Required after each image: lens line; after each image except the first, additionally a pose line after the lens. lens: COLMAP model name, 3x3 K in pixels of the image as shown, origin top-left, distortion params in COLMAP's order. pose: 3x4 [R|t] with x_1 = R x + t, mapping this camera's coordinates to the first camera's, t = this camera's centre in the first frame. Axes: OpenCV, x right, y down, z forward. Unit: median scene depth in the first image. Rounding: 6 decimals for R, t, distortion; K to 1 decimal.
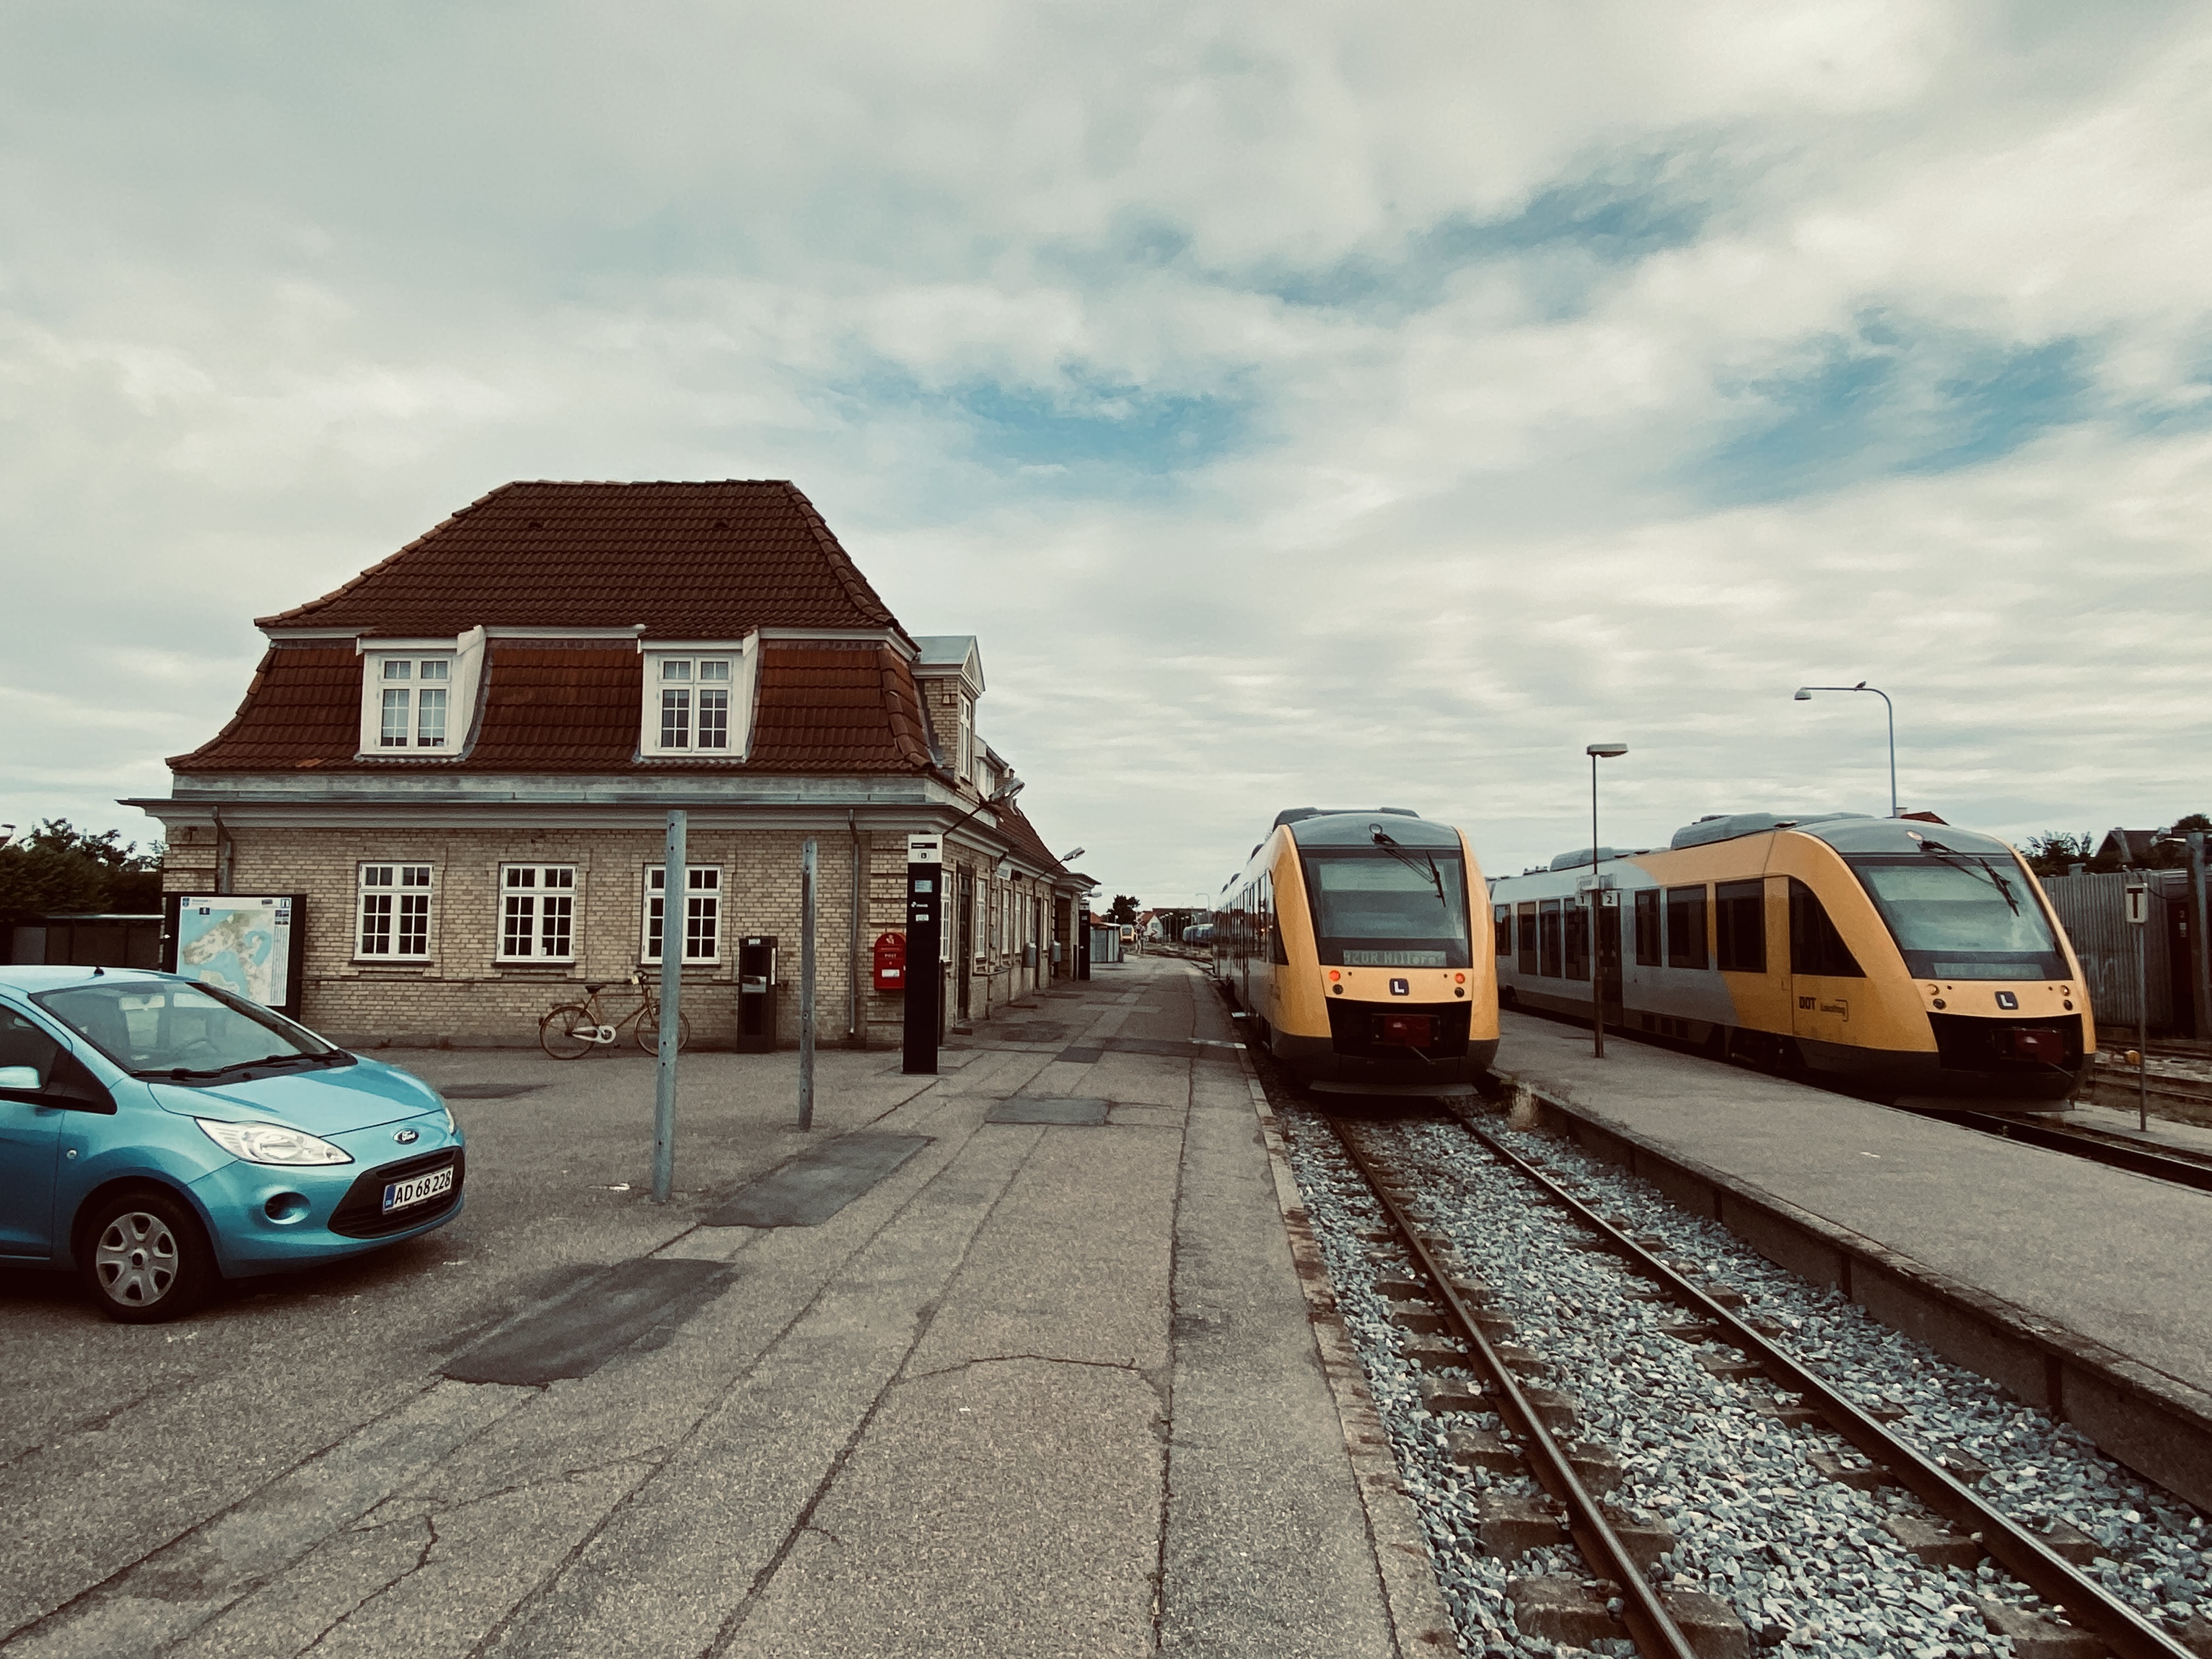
lens RADIAL K [[1299.0, 0, 1097.6], [0, 1299.0, 839.9], [0, 0, 1]] dist [0.130338, -0.183743]
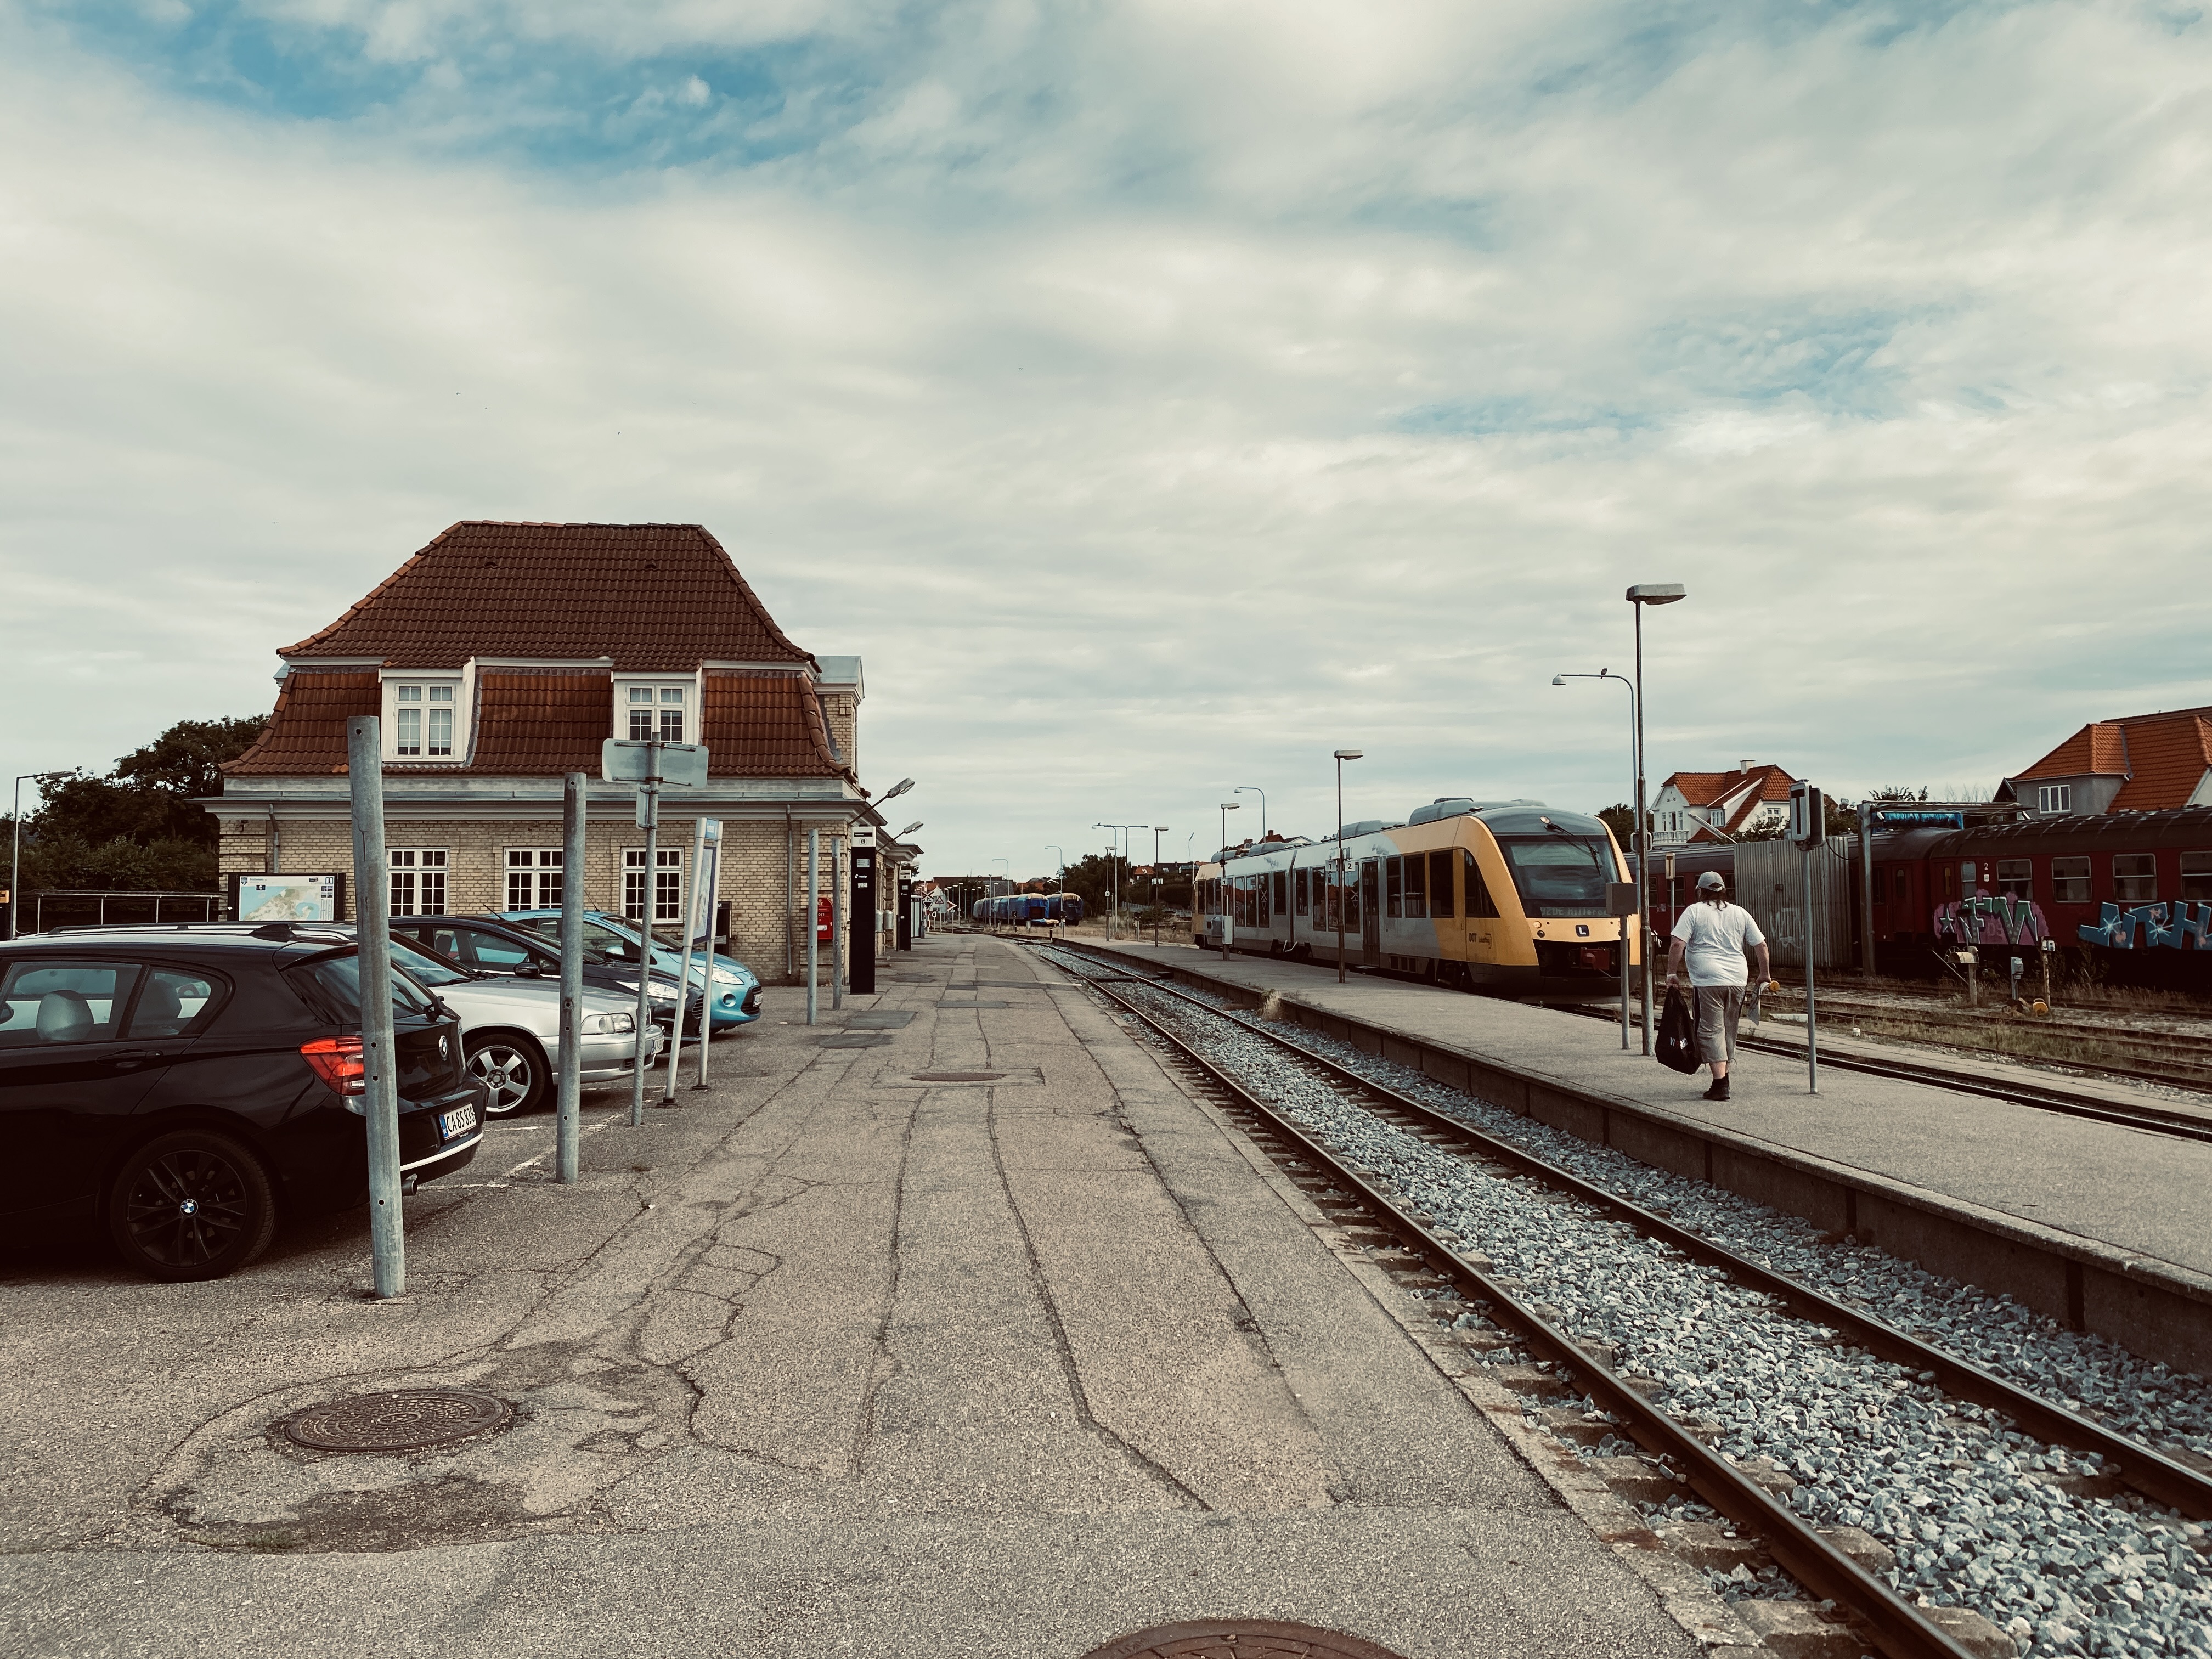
lens RADIAL K [[1730.3, 0, 1080.2], [0, 1730.3, 808.9], [0, 0, 1]] dist [0.192367, -0.558696]
pose [[0.991070, -0.006127, 0.133199, -0.124977], [0.004298, 0.999892, 0.014021, -0.040623], [-0.133271, -0.013323, 0.990990, -0.748439]]
